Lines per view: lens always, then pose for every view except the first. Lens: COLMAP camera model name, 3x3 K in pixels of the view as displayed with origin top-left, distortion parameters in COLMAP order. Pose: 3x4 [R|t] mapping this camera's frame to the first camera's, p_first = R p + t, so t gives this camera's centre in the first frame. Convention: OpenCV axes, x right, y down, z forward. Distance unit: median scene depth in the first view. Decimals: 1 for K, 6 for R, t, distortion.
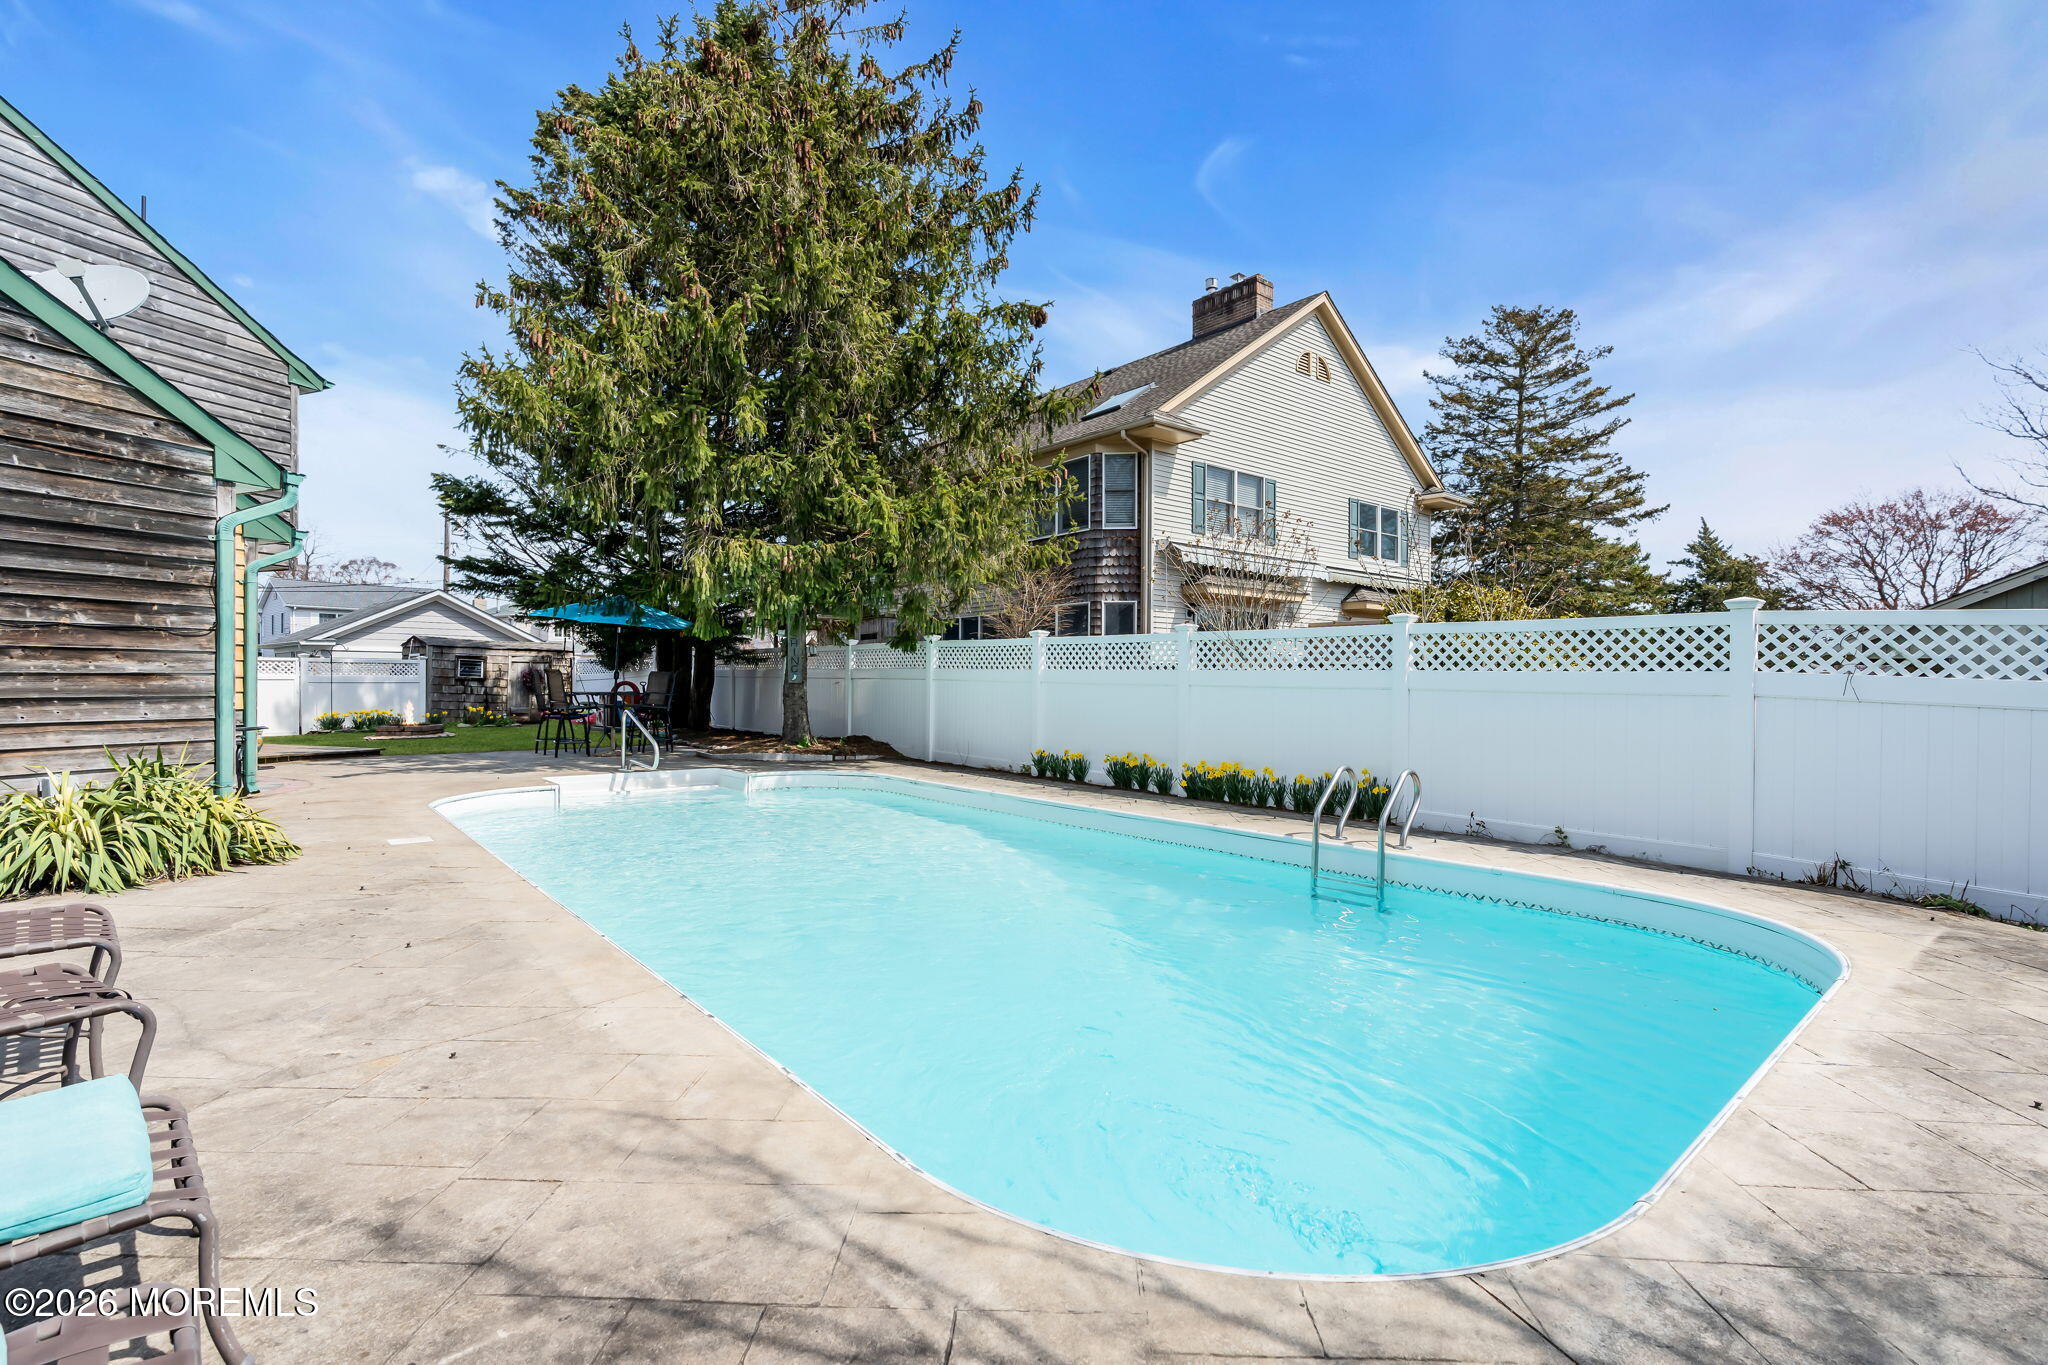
lens RADIAL K [[937.7, 0, 1031.9], [0, 937.7, 685.3], [0, 0, 1]] dist [0.002648, 0.000057]
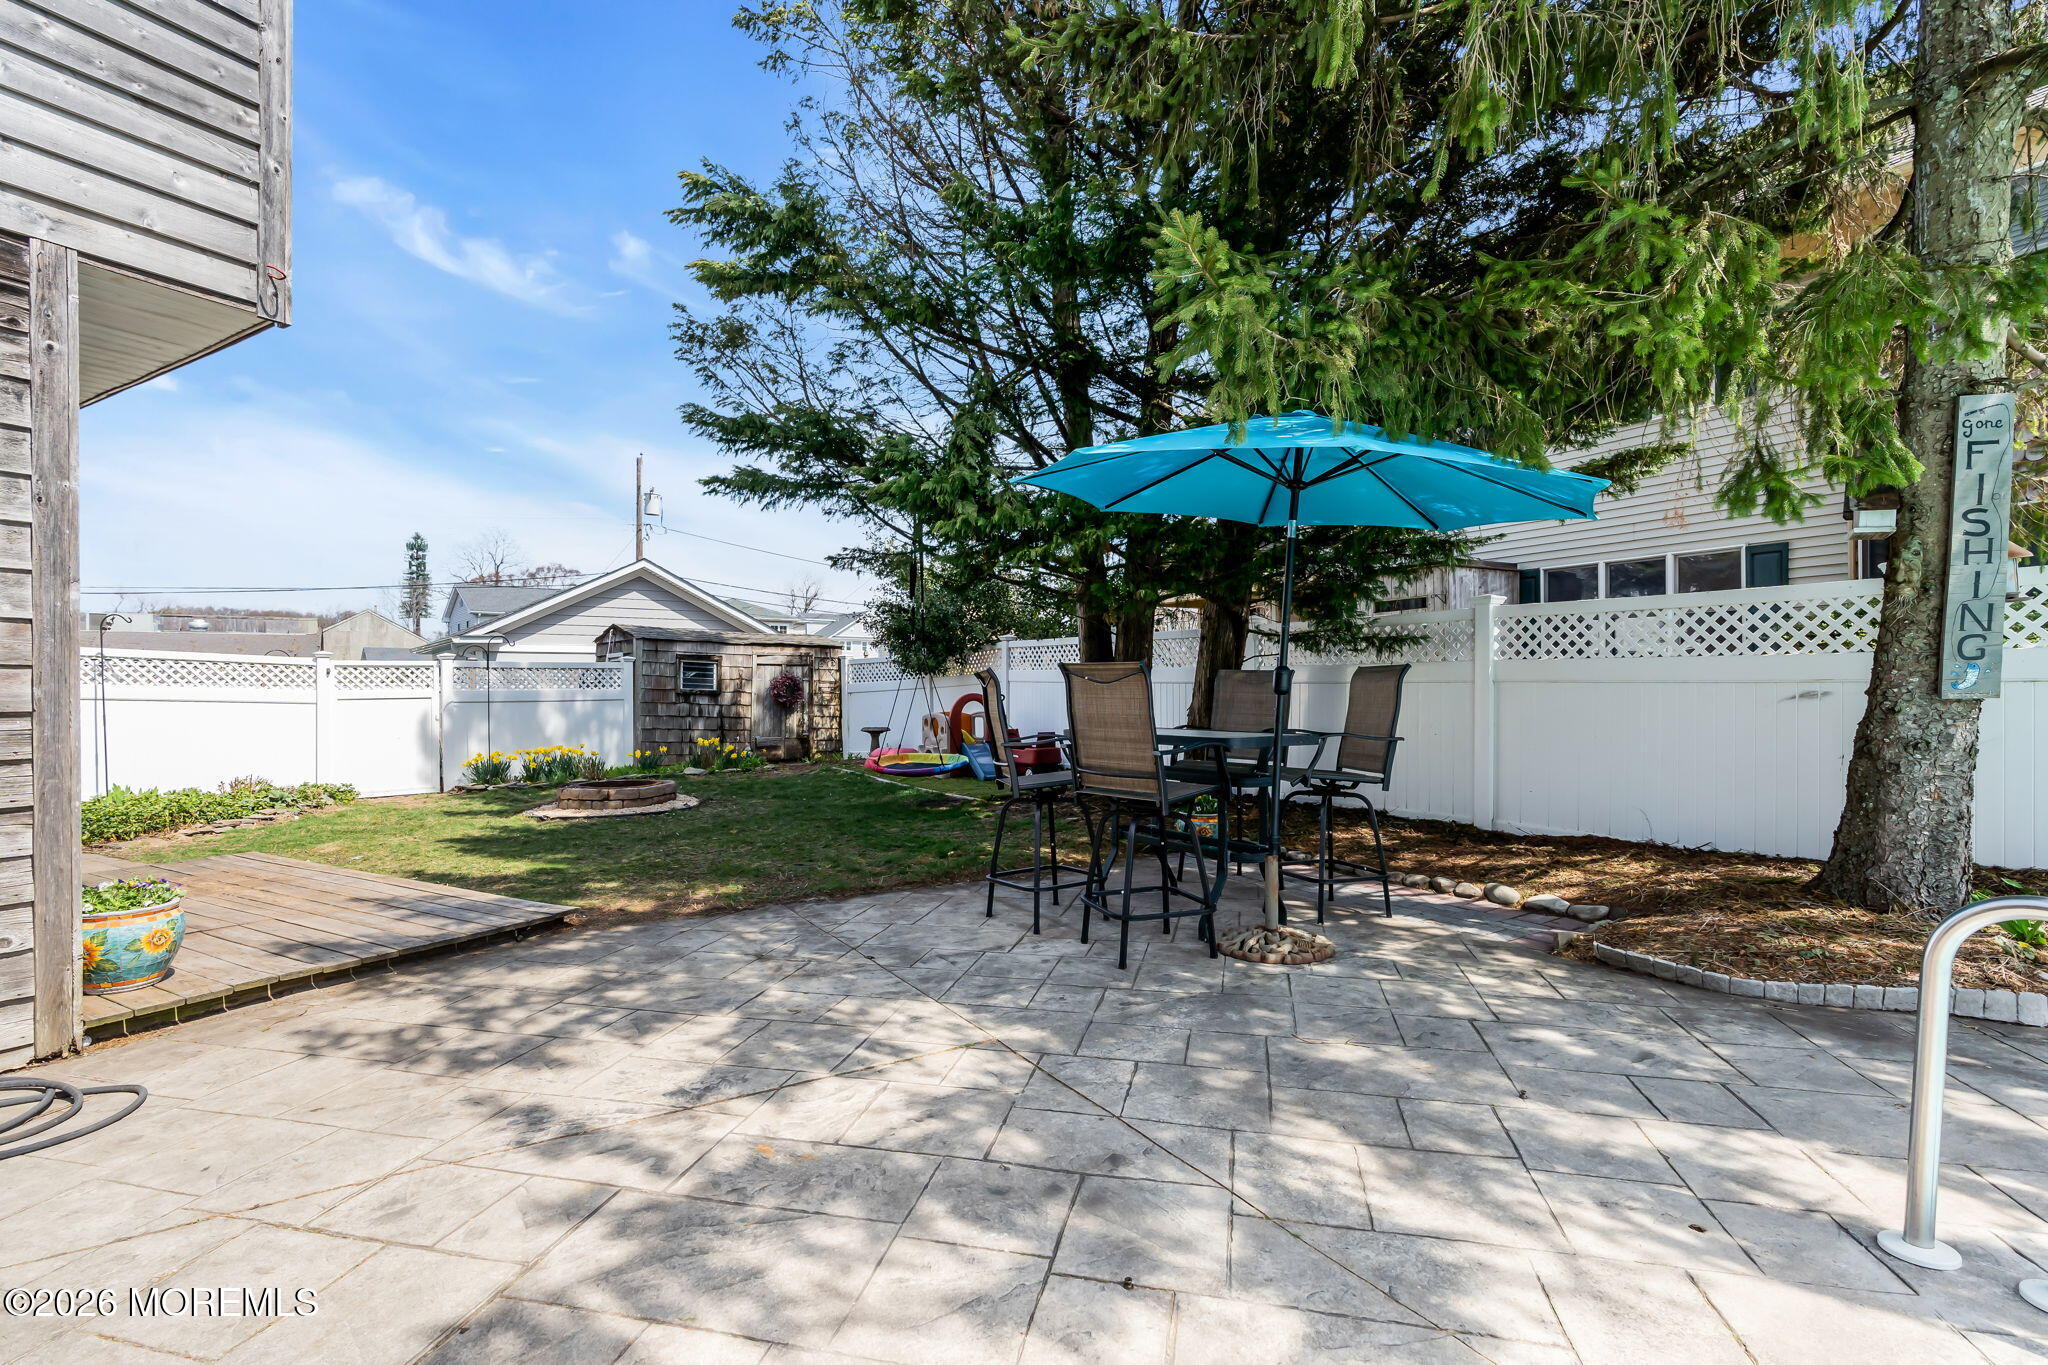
lens RADIAL K [[930.1, 0, 1030.2], [0, 930.1, 682.8], [0, 0, 1]] dist [-0.002680, -0.000199]
pose [[0.989497, -0.014183, -0.143853, -0.291313], [0.013156, 0.999881, -0.008092, -0.005233], [0.143951, 0.006115, 0.989566, 0.421726]]
